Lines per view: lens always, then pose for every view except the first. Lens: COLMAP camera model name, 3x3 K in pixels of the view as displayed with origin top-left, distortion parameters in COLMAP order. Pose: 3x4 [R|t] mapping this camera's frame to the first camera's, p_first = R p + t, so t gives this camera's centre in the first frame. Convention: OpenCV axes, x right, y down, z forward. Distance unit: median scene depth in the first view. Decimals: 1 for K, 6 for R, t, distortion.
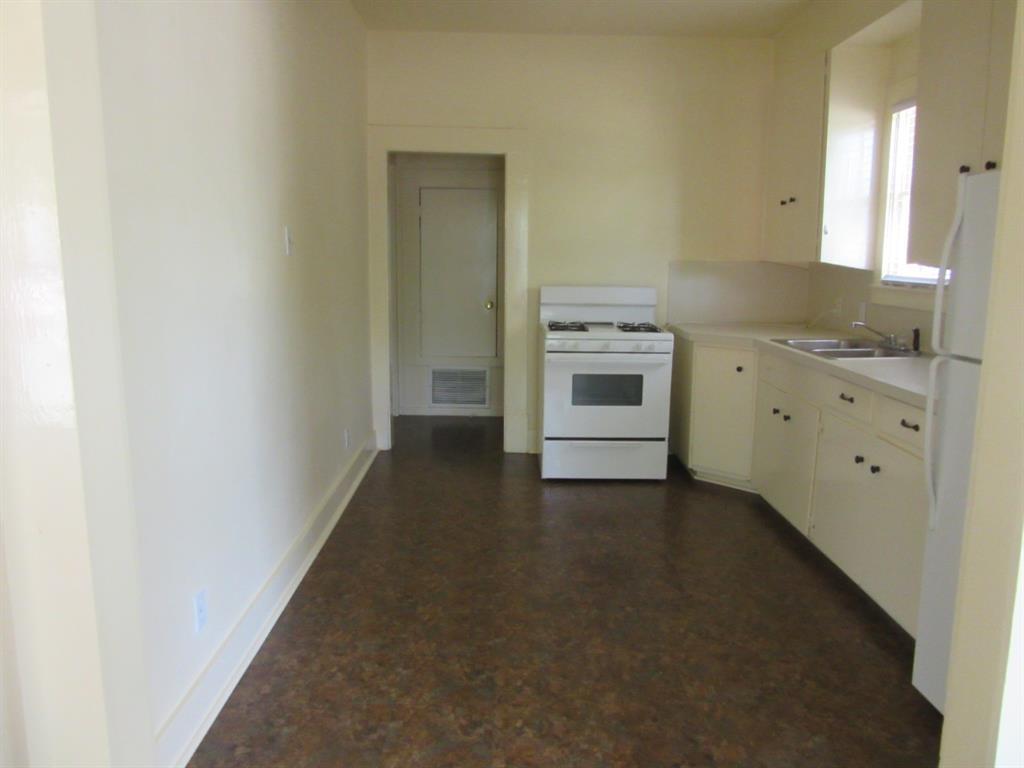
lens RADIAL K [[747.5, 0, 512.0], [0, 747.5, 384.0], [0, 0, 1]] dist [-0.048748, 0.003703]
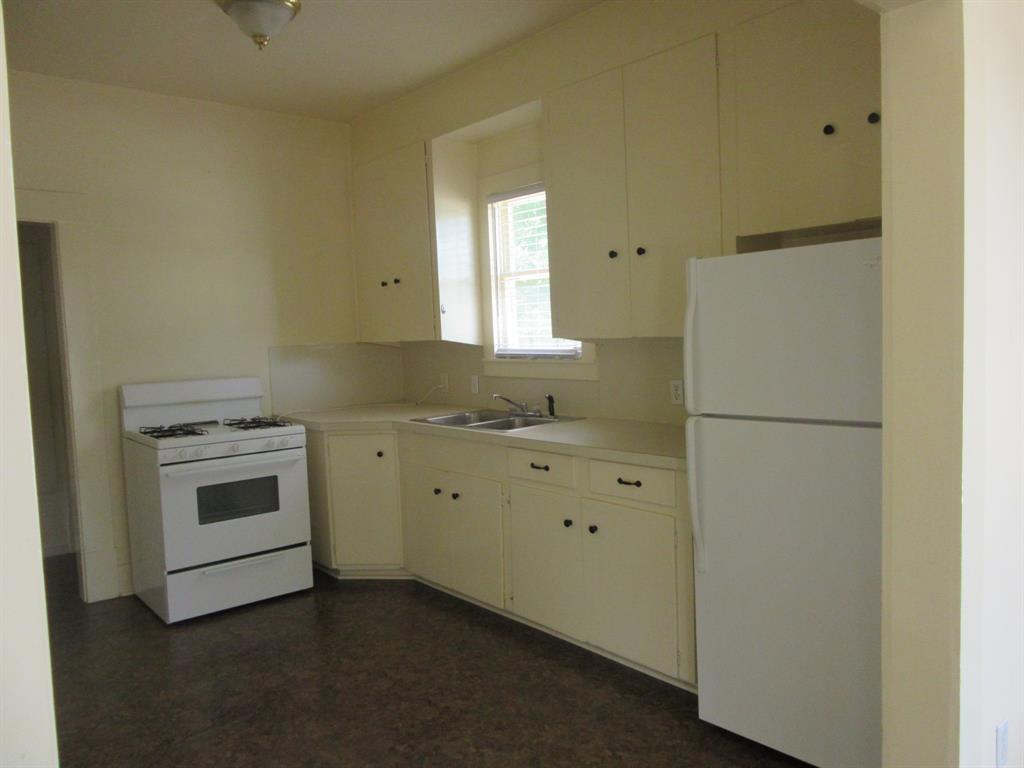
lens RADIAL K [[747.5, 0, 512.0], [0, 747.5, 384.0], [0, 0, 1]] dist [-0.048748, 0.003703]
pose [[0.761969, -0.076530, 0.643076, -0.170442], [0.145643, 0.987806, -0.055014, -0.030489], [-0.631024, 0.135579, 0.763824, 0.140421]]
